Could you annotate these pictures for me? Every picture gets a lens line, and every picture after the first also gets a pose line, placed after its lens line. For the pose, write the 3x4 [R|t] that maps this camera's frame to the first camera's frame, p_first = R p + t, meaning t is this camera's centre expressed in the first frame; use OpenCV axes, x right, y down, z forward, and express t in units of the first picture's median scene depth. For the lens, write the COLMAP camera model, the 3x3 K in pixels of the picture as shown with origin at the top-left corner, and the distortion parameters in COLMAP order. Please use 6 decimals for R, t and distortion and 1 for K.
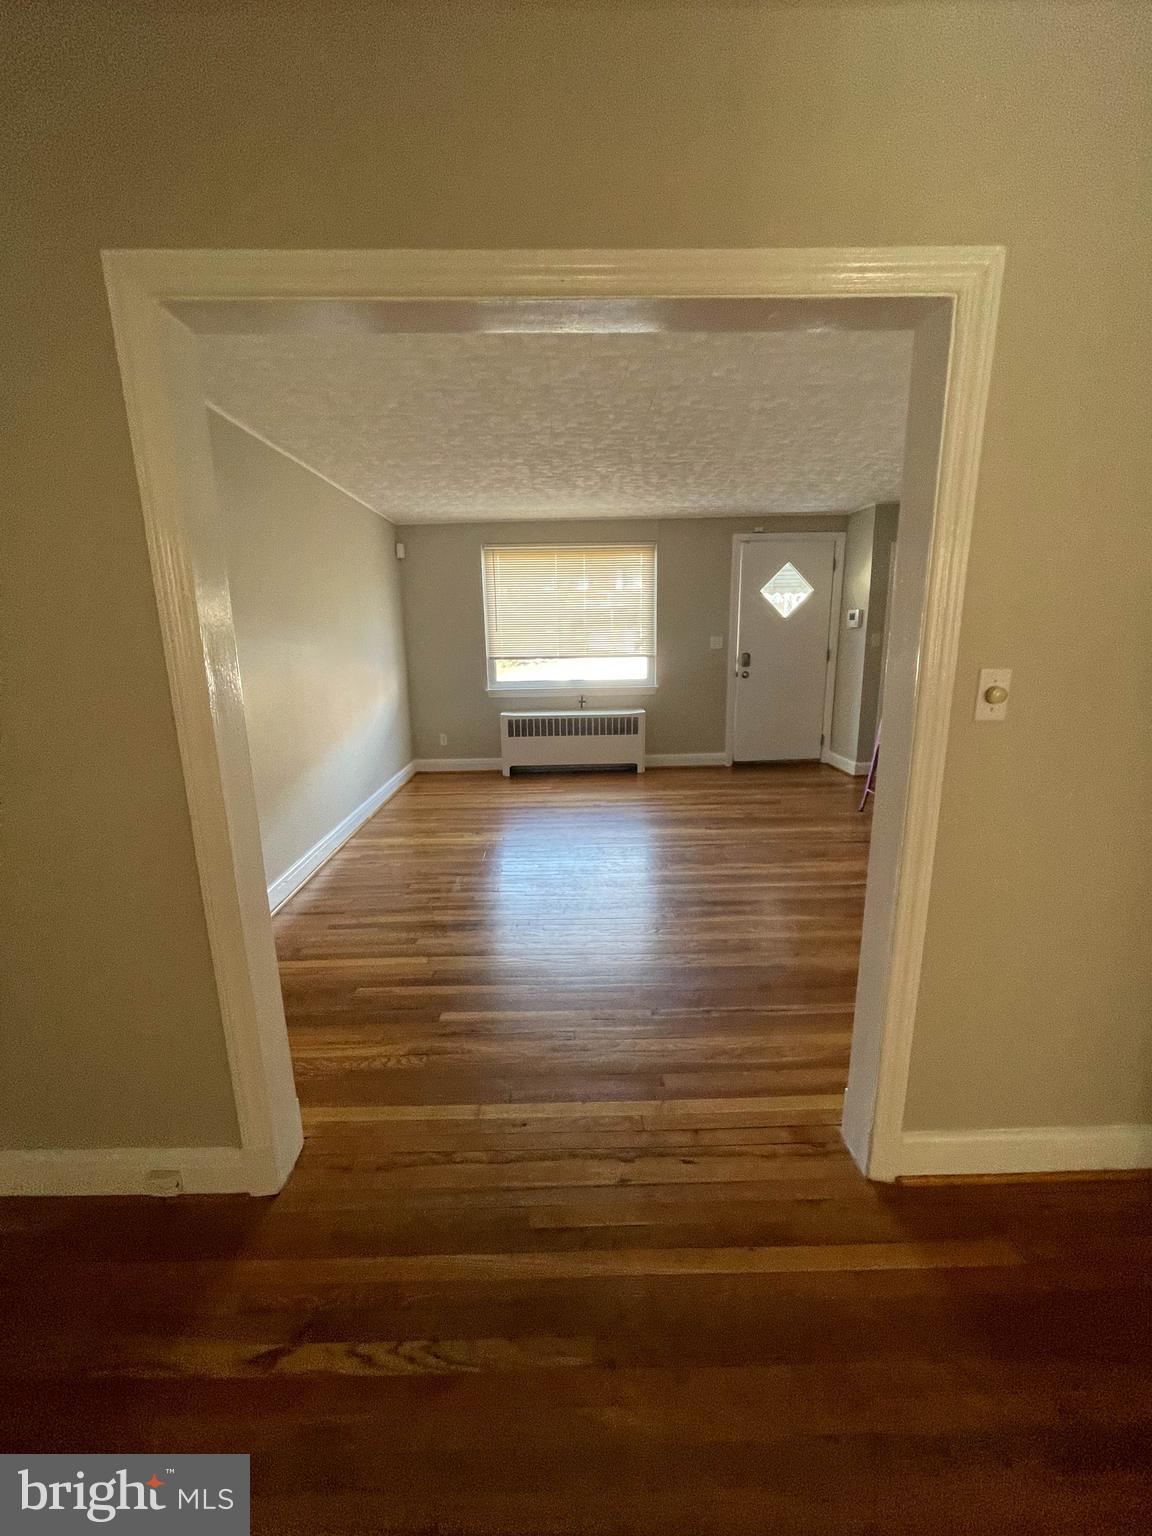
lens RADIAL K [[620.5, 0, 568.8], [0, 620.5, 763.9], [0, 0, 1]] dist [-0.002978, 0.000208]
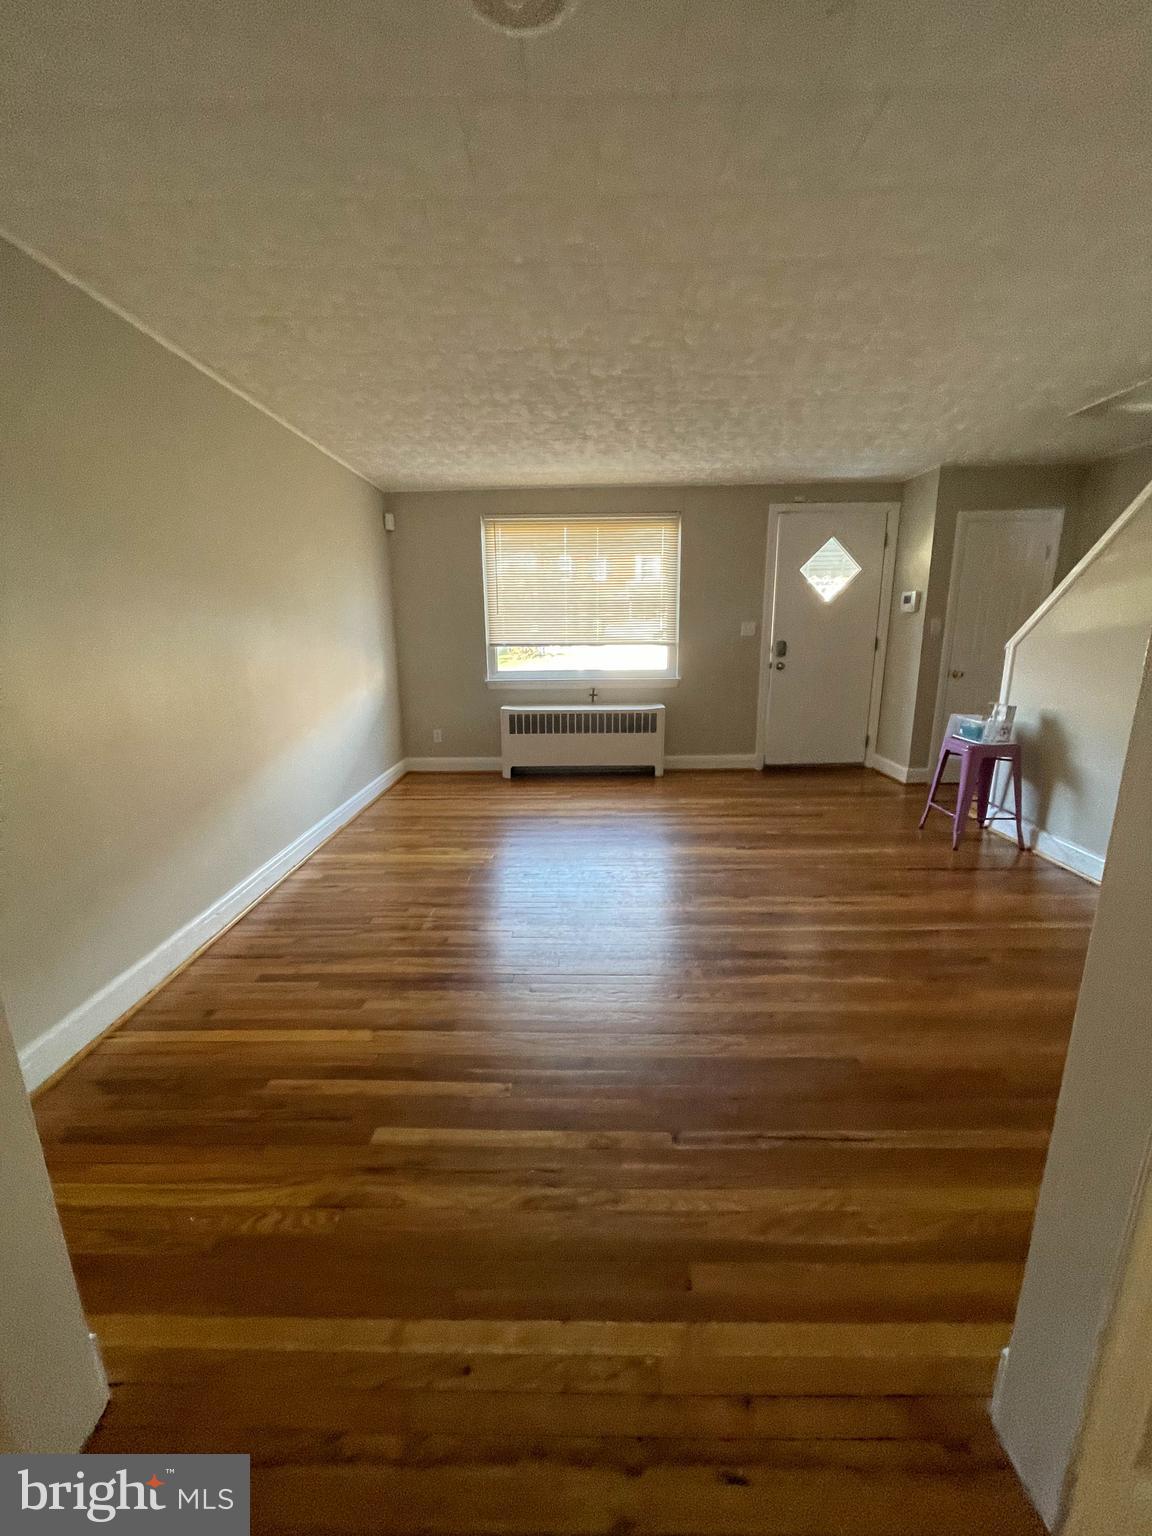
lens RADIAL K [[620.5, 0, 566.8], [0, 620.5, 766.8], [0, 0, 1]] dist [-0.002978, 0.000208]
pose [[0.999458, 0.013060, -0.030203, 0.016475], [-0.012620, 0.999812, 0.014721, -0.014928], [0.030389, -0.014331, 0.999435, 0.163586]]
